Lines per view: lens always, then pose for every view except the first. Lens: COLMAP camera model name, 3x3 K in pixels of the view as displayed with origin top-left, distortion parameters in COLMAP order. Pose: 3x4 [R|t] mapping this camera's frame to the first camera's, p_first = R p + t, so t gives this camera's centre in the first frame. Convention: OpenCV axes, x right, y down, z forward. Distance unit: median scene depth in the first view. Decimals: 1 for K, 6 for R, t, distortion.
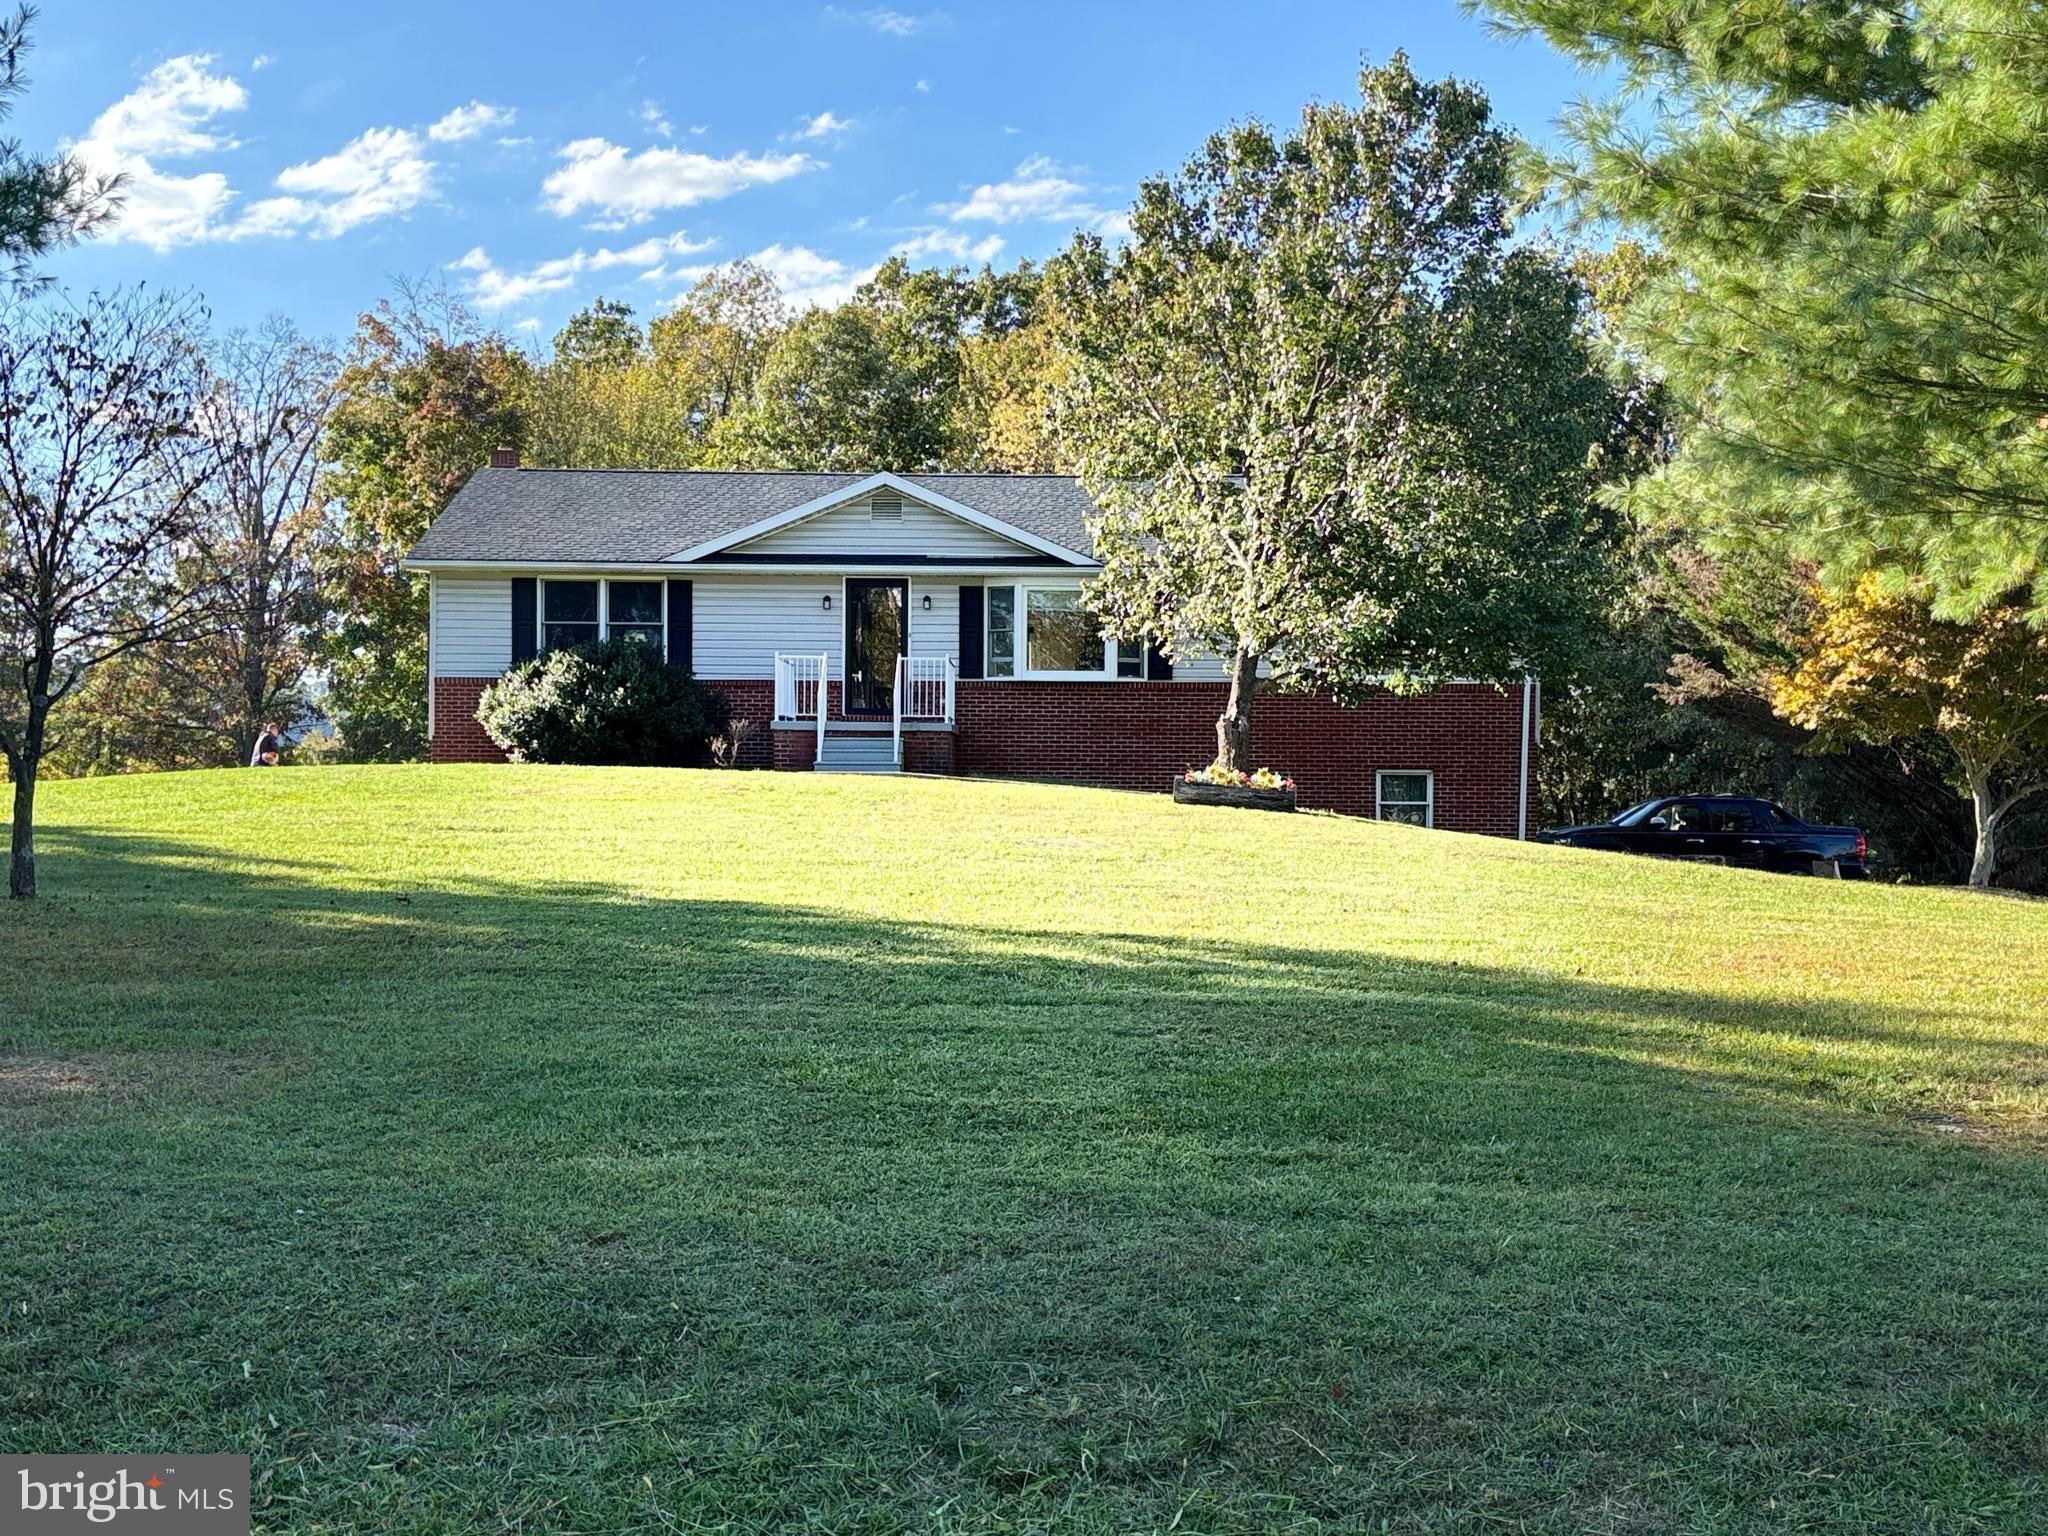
lens RADIAL K [[2443.1, 0, 1032.3], [0, 2443.1, 762.6], [0, 0, 1]] dist [-0.032259, 0.000000]
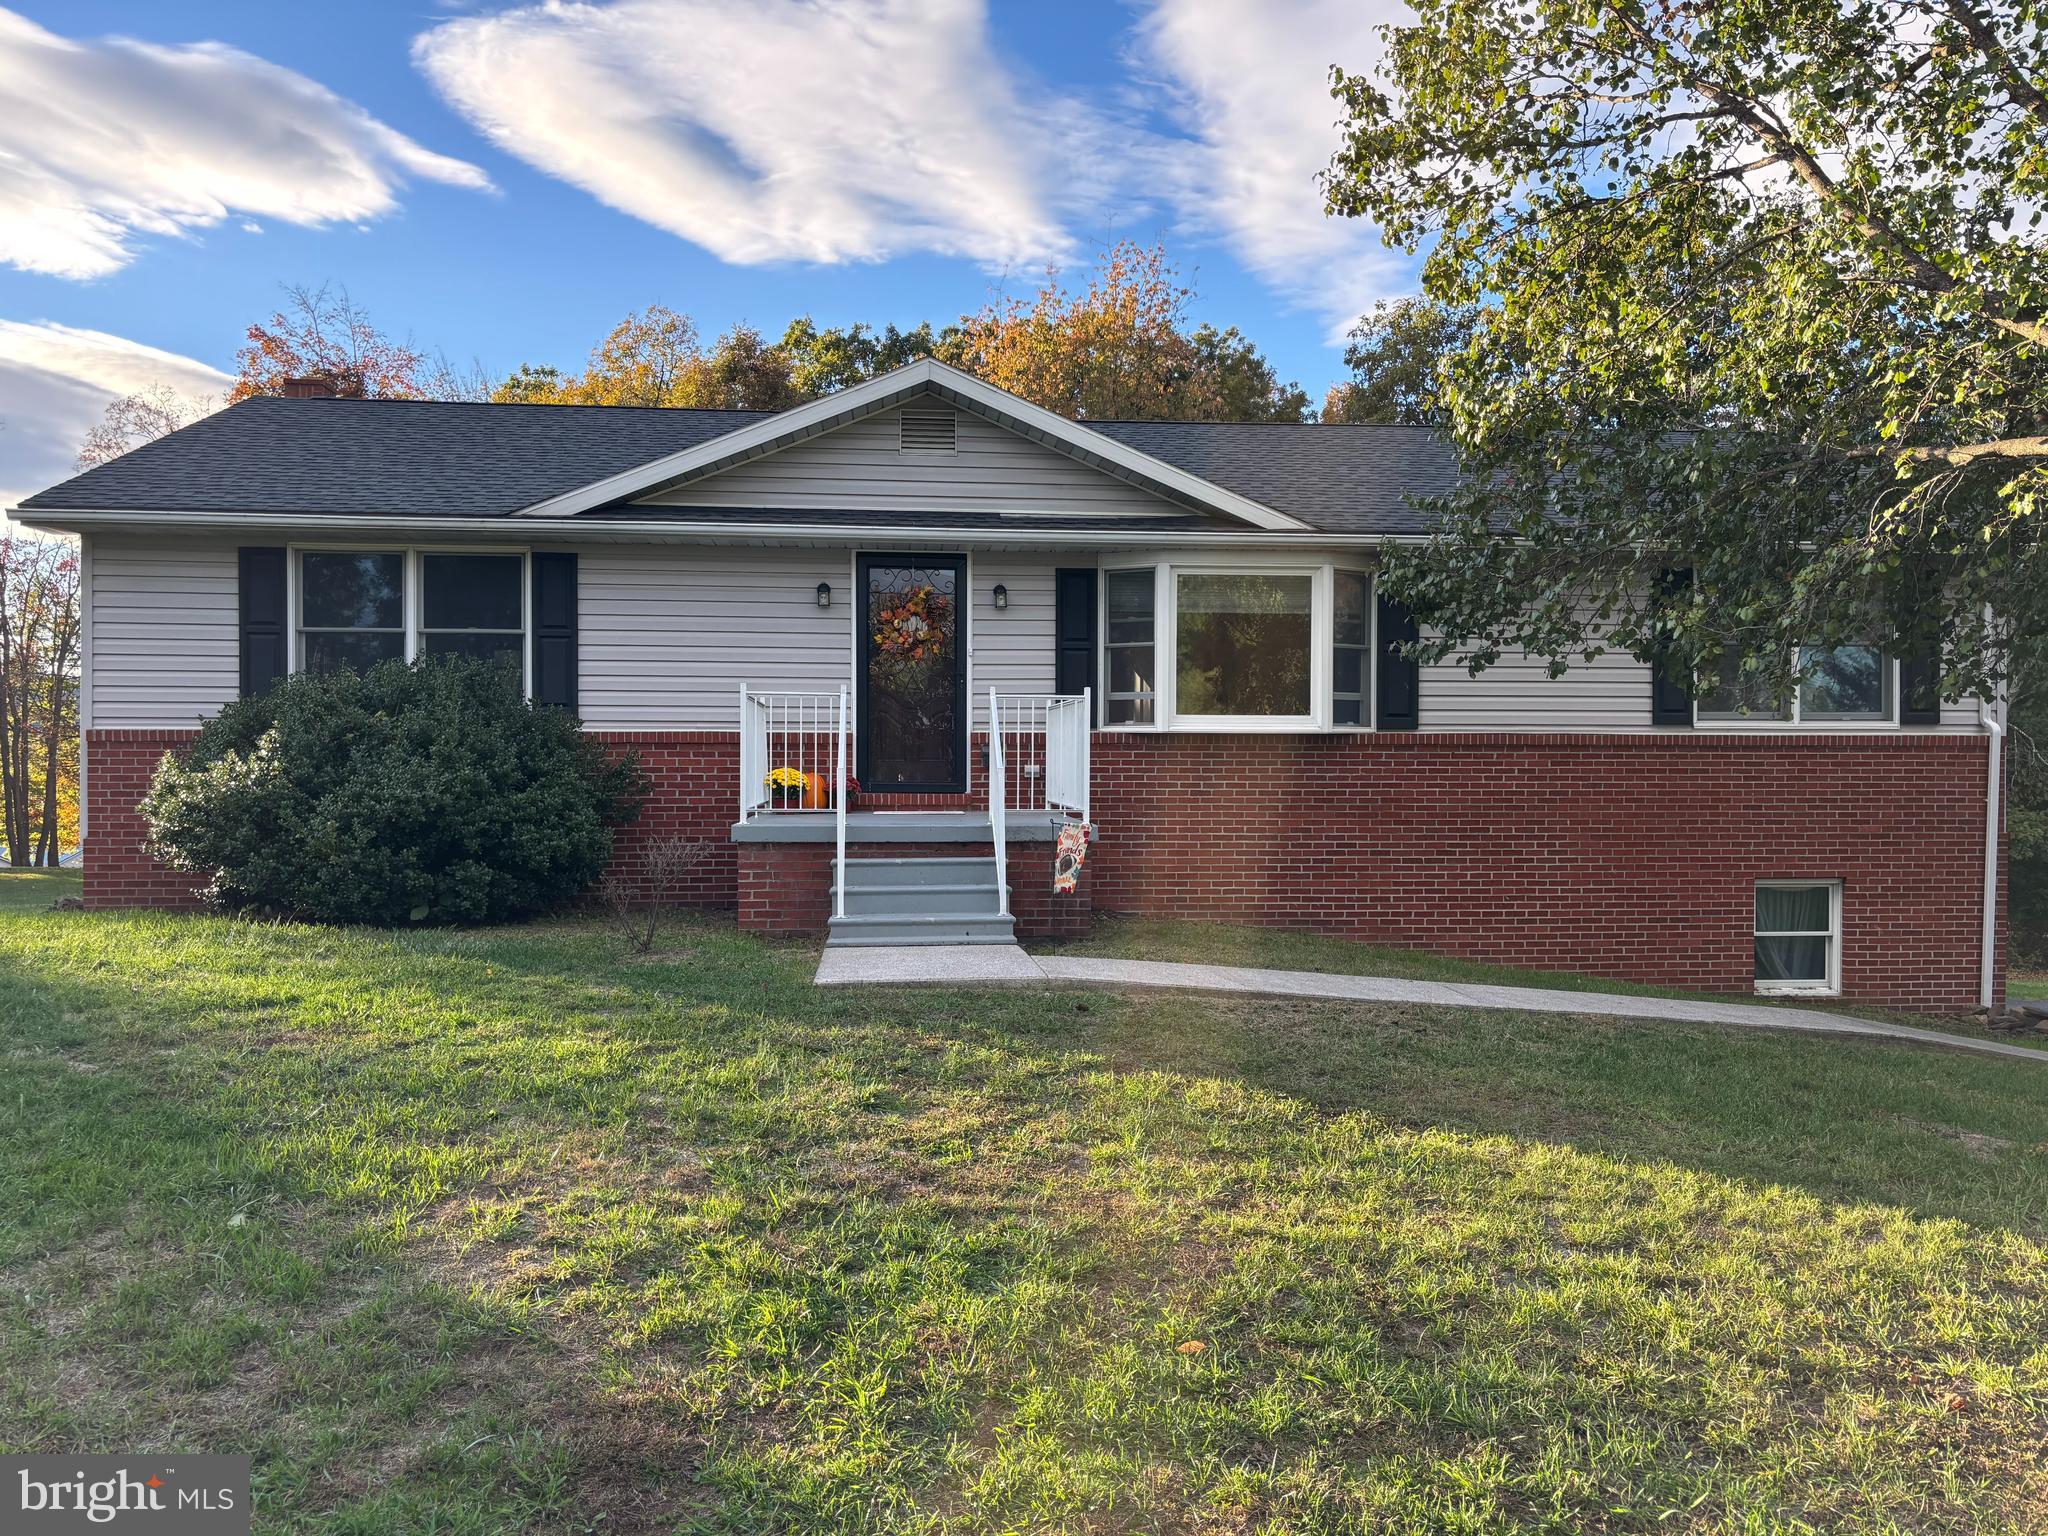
lens RADIAL K [[1547.1, 0, 1021.5], [0, 1547.1, 766.1], [0, 0, 1]] dist [0.033439, -0.023320]
pose [[0.994155, -0.006363, 0.107778, -0.077455], [0.005233, 0.999928, 0.010767, -0.029646], [-0.107838, -0.010140, 0.994117, 0.640701]]
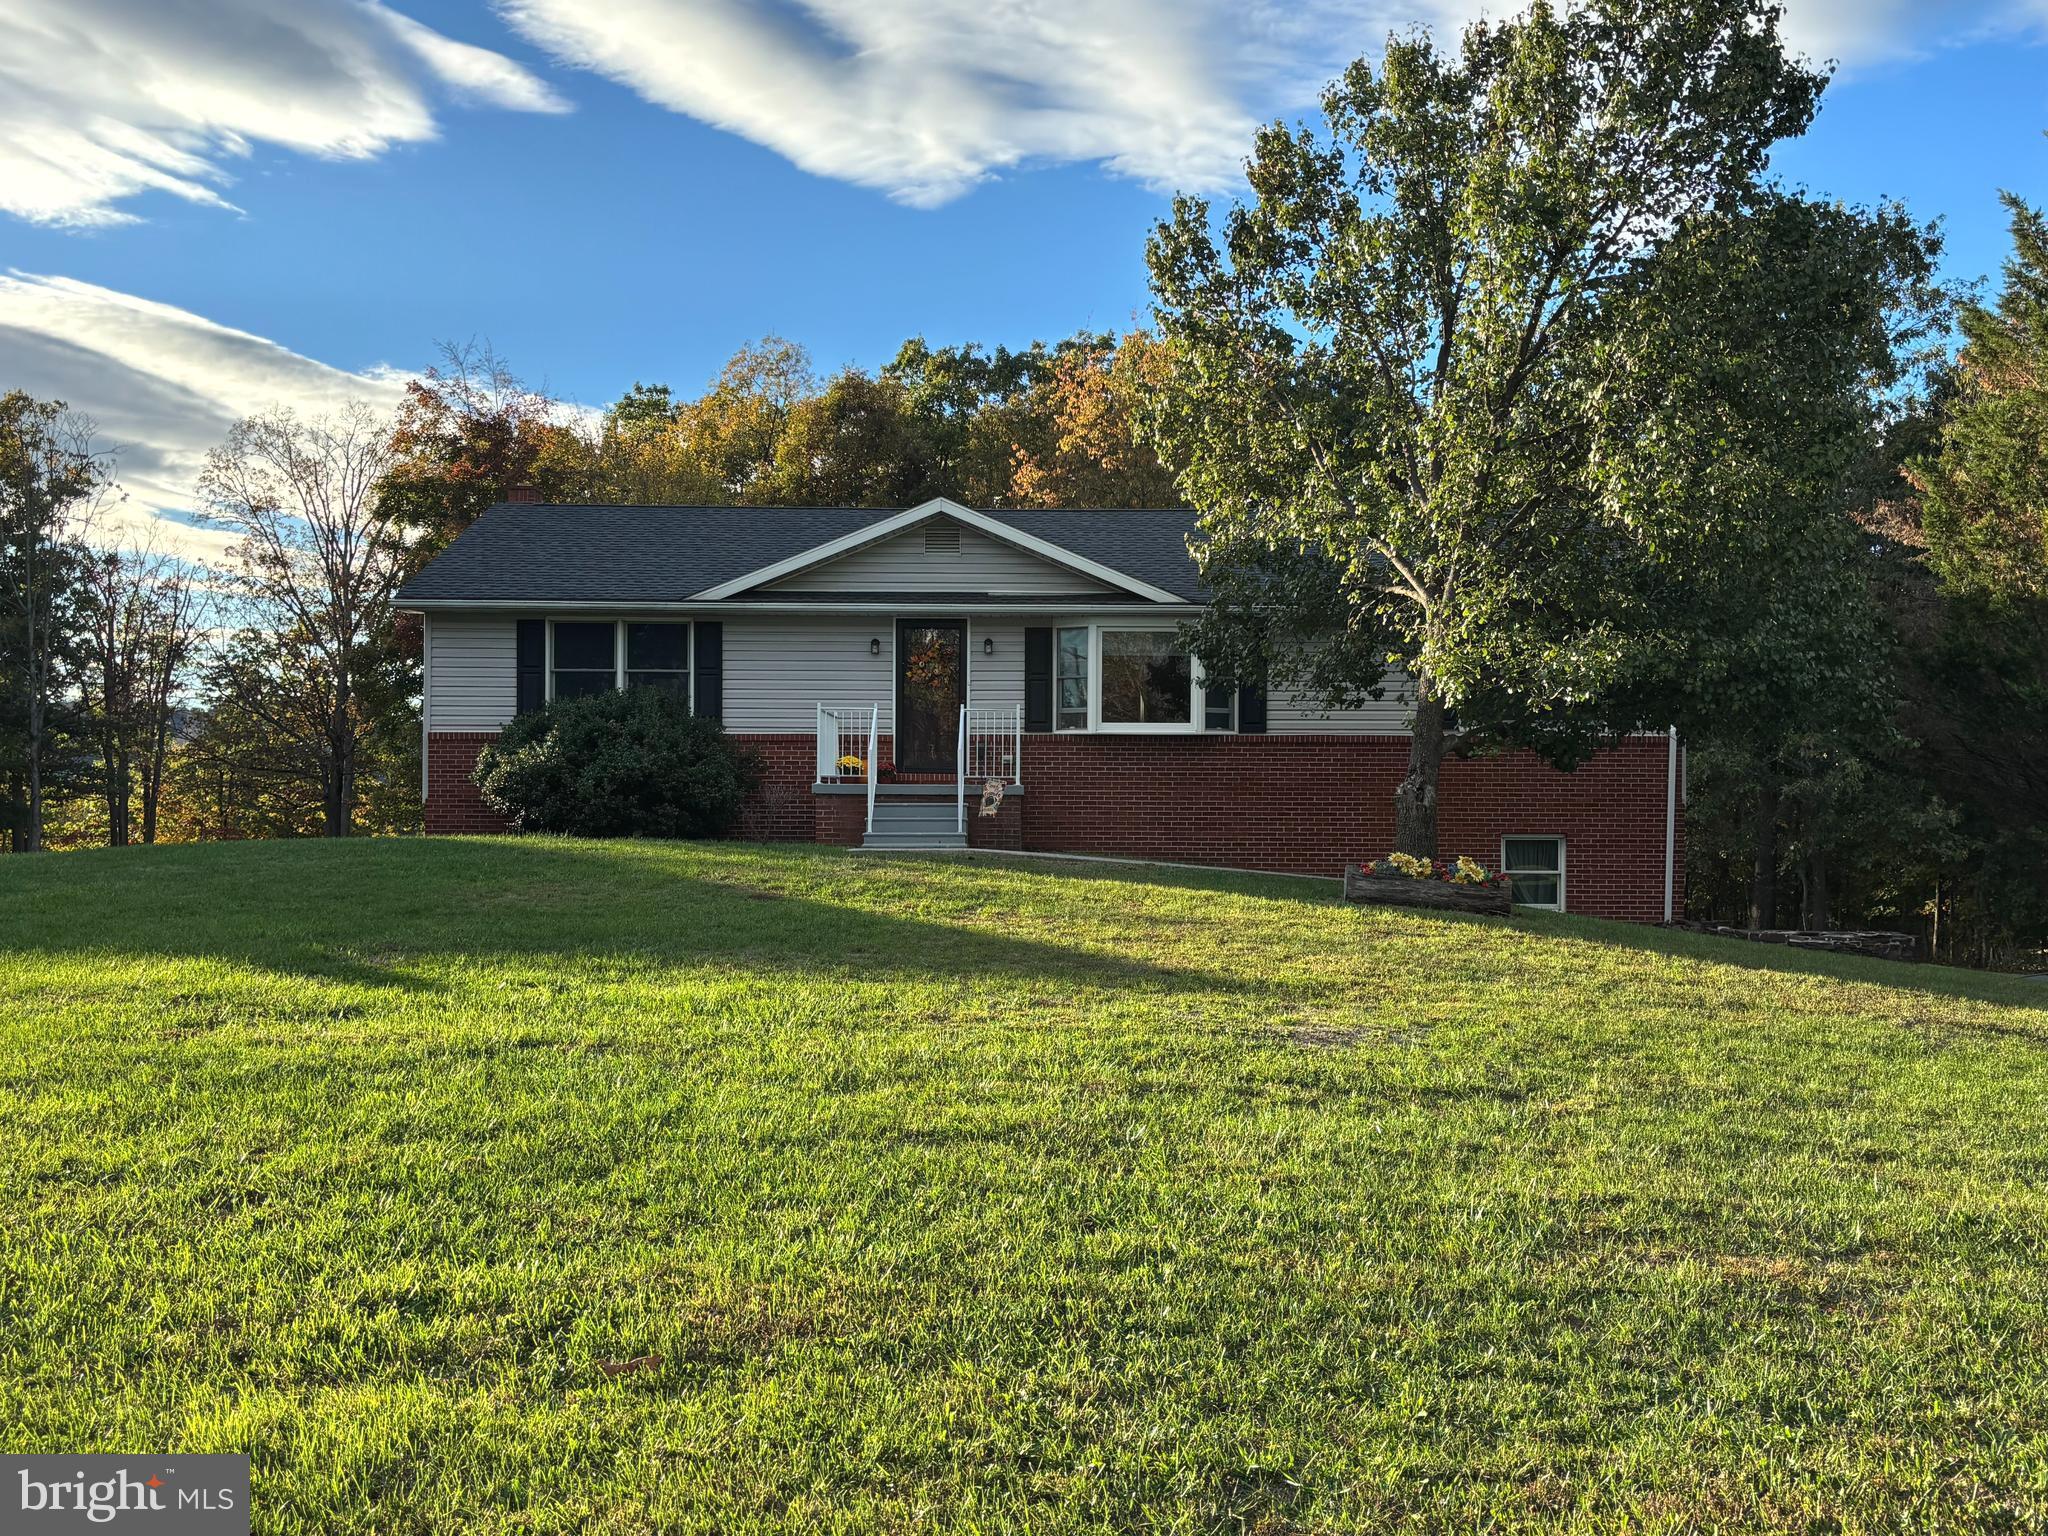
lens RADIAL K [[1917.8, 0, 1008.2], [0, 1917.8, 777.1], [0, 0, 1]] dist [0.079238, 0.000000]
pose [[0.999993, -0.003696, 0.000692, -0.036502], [0.003700, 0.999978, -0.005564, -0.014274], [-0.000672, 0.005566, 0.999984, 0.306546]]
